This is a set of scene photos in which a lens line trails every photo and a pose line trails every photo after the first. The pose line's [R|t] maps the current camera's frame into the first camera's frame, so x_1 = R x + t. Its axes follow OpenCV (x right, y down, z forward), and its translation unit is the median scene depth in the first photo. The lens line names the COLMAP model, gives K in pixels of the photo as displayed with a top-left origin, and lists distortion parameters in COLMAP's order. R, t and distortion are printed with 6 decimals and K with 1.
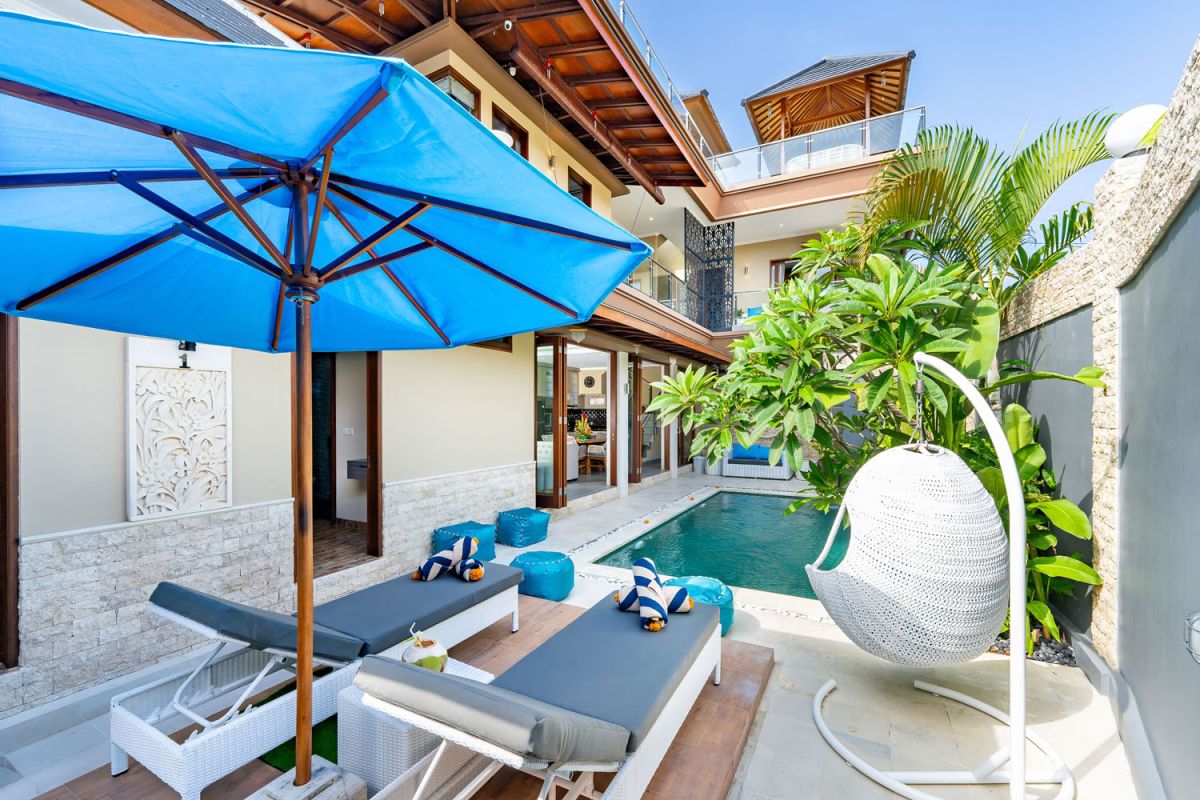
lens RADIAL K [[493.0, 0, 599.7], [0, 493.0, 406.0], [0, 0, 1]] dist [-0.002815, -0.000203]
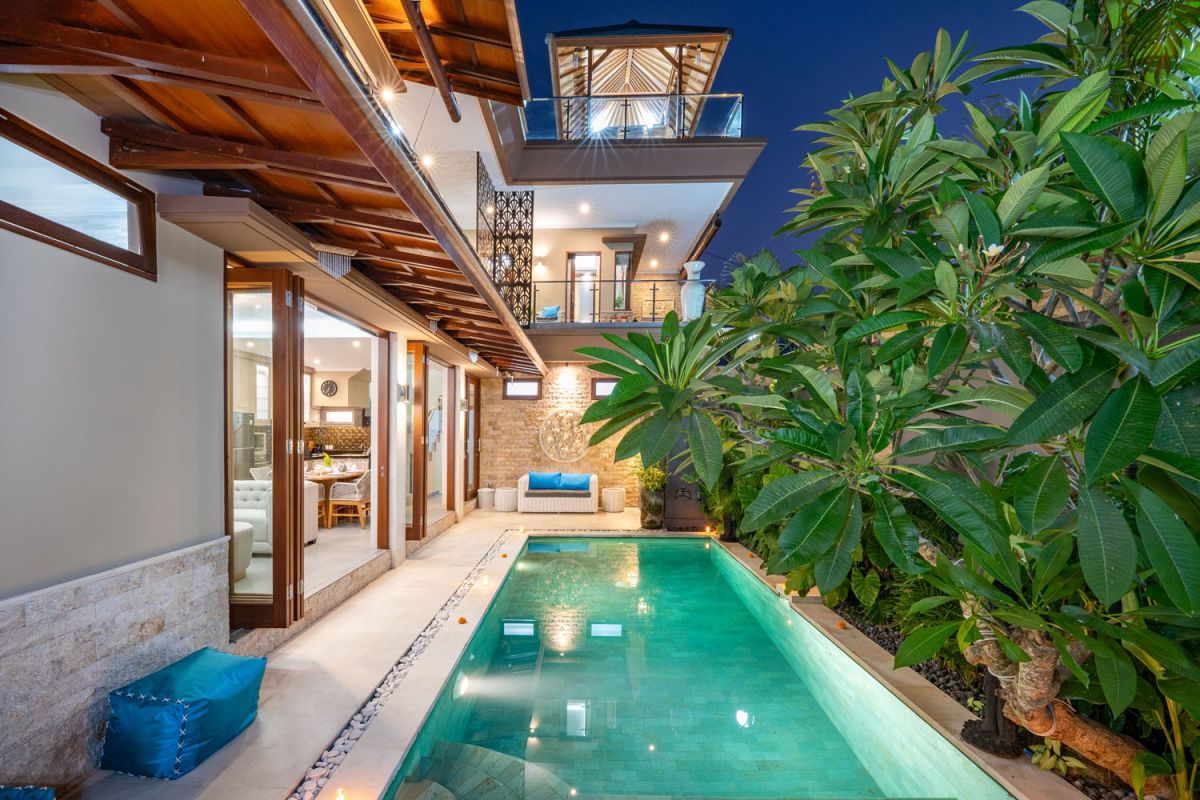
lens RADIAL K [[493.0, 0, 556.0], [0, 493.0, 432.2], [0, 0, 1]] dist [-0.002815, -0.000203]
pose [[0.908495, -0.004484, 0.417872, -0.030108], [0.001804, 0.999975, 0.006810, 0.008303], [-0.417893, -0.005433, 0.908480, 0.309430]]
